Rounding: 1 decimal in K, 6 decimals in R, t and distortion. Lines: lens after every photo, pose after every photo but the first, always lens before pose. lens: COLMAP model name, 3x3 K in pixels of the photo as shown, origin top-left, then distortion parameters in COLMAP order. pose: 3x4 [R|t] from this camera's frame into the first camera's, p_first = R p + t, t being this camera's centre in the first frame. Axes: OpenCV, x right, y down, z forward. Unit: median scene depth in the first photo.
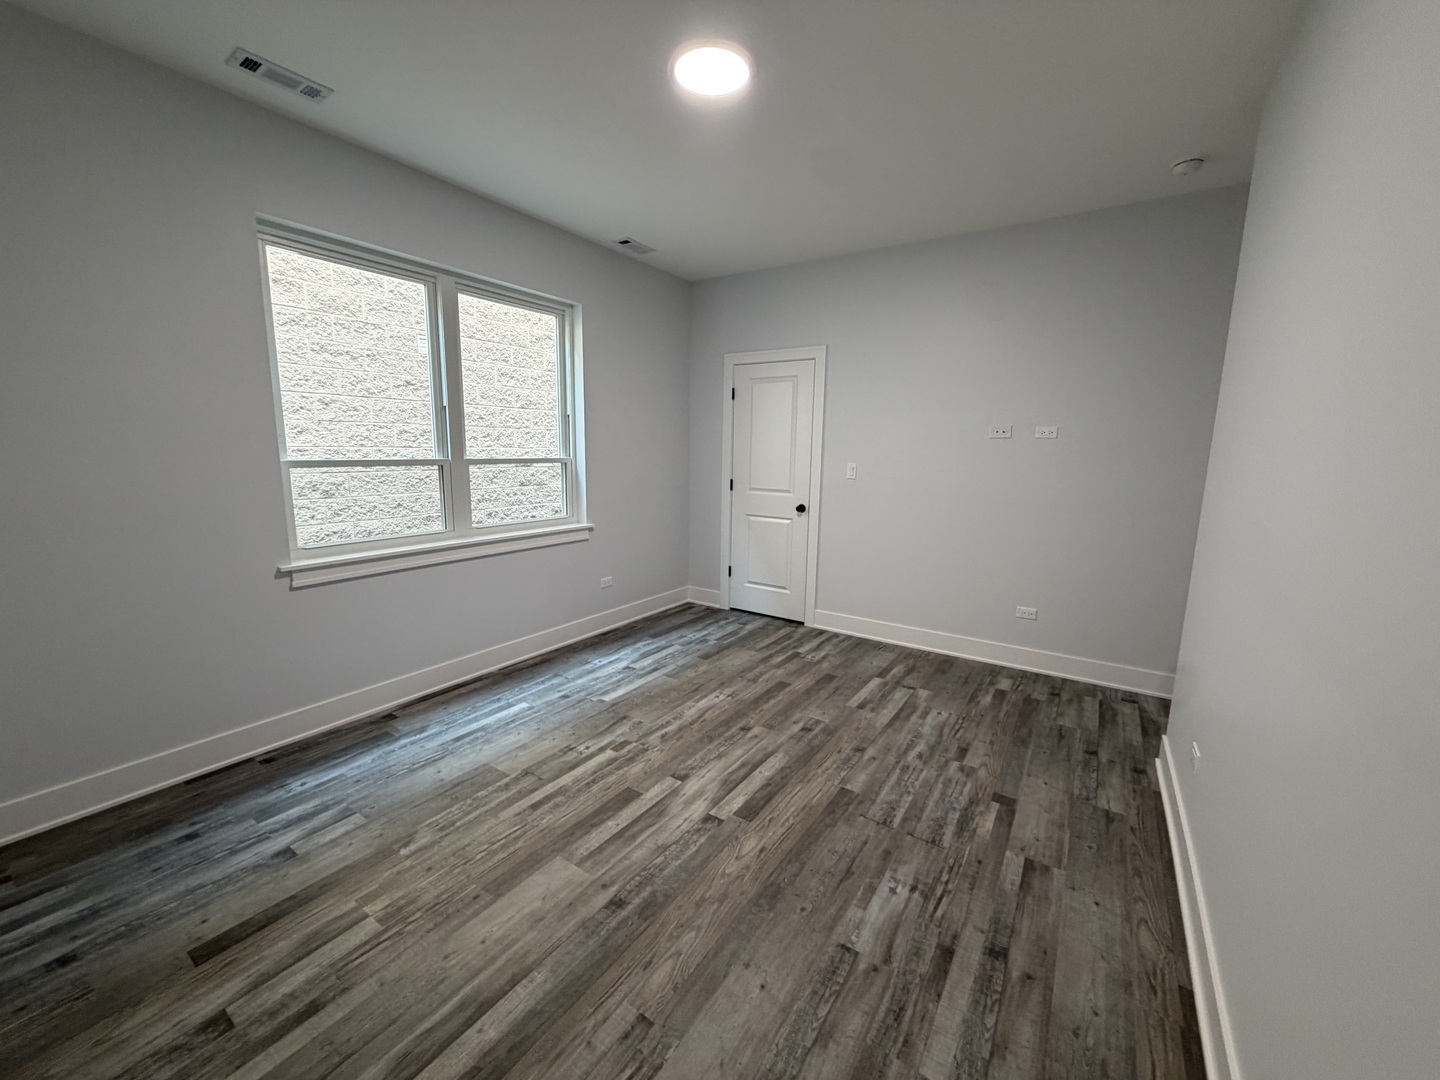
lens RADIAL K [[575.0, 0, 714.9], [0, 575.0, 539.5], [0, 0, 1]] dist [0.000004, 0.000042]
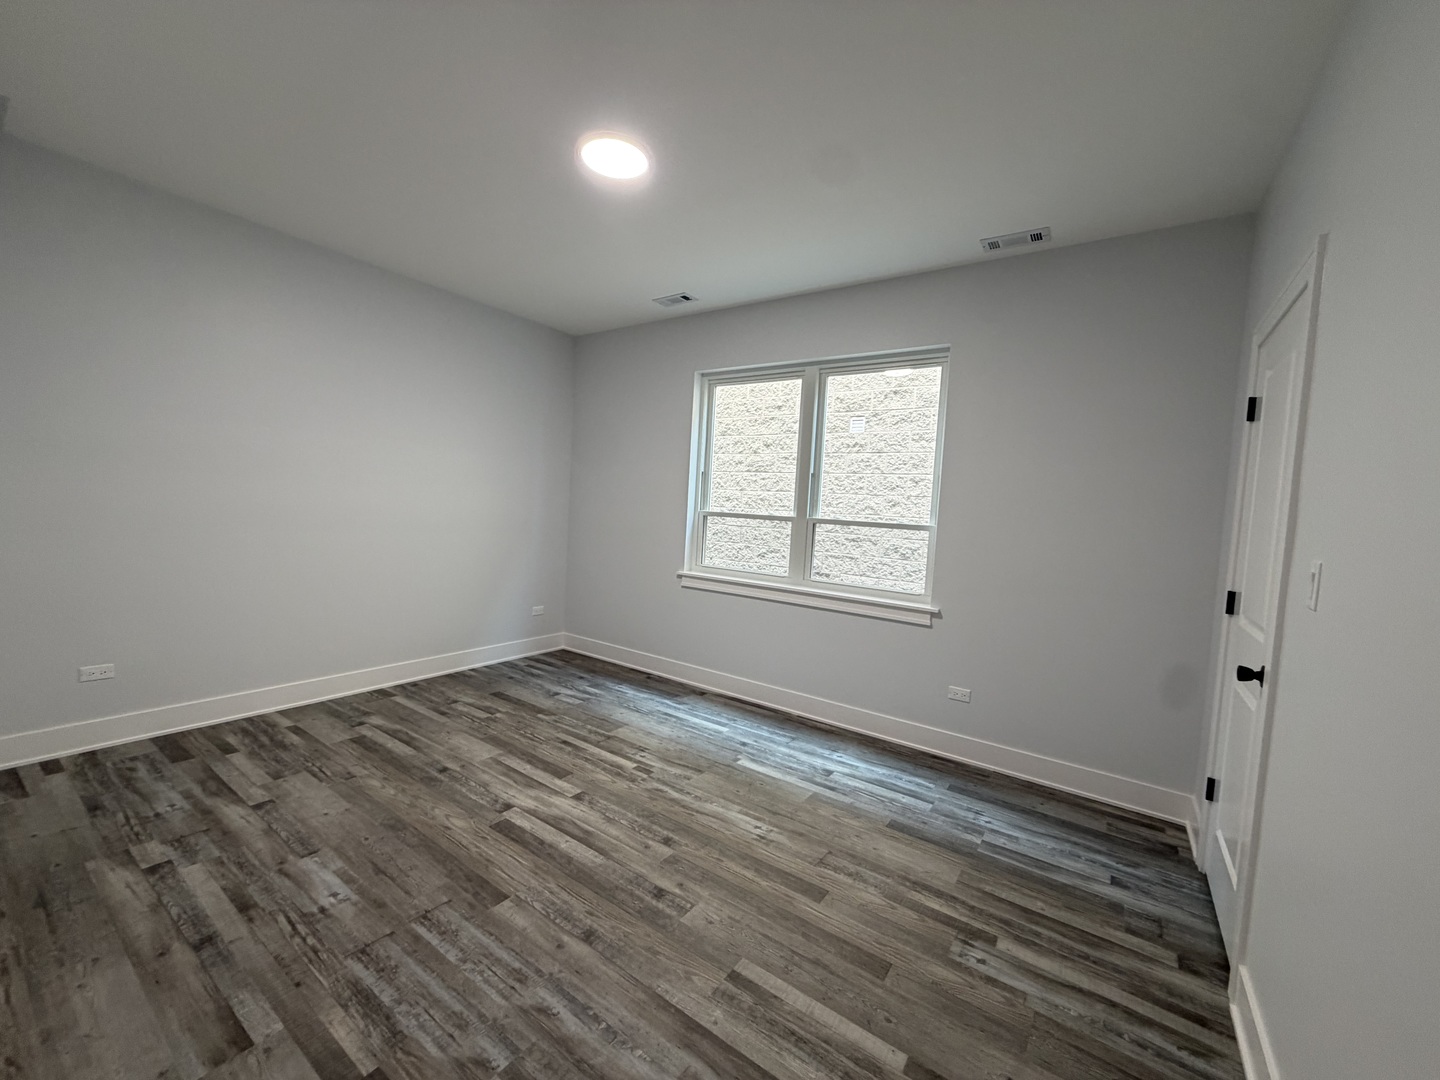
lens RADIAL K [[575.0, 0, 714.9], [0, 575.0, 539.5], [0, 0, 1]] dist [0.000004, 0.000042]
pose [[-0.020674, 0.038297, -0.999053, 0.894893], [-0.218141, 0.975018, 0.041890, -0.133177], [0.975698, 0.218801, -0.011803, 1.063936]]
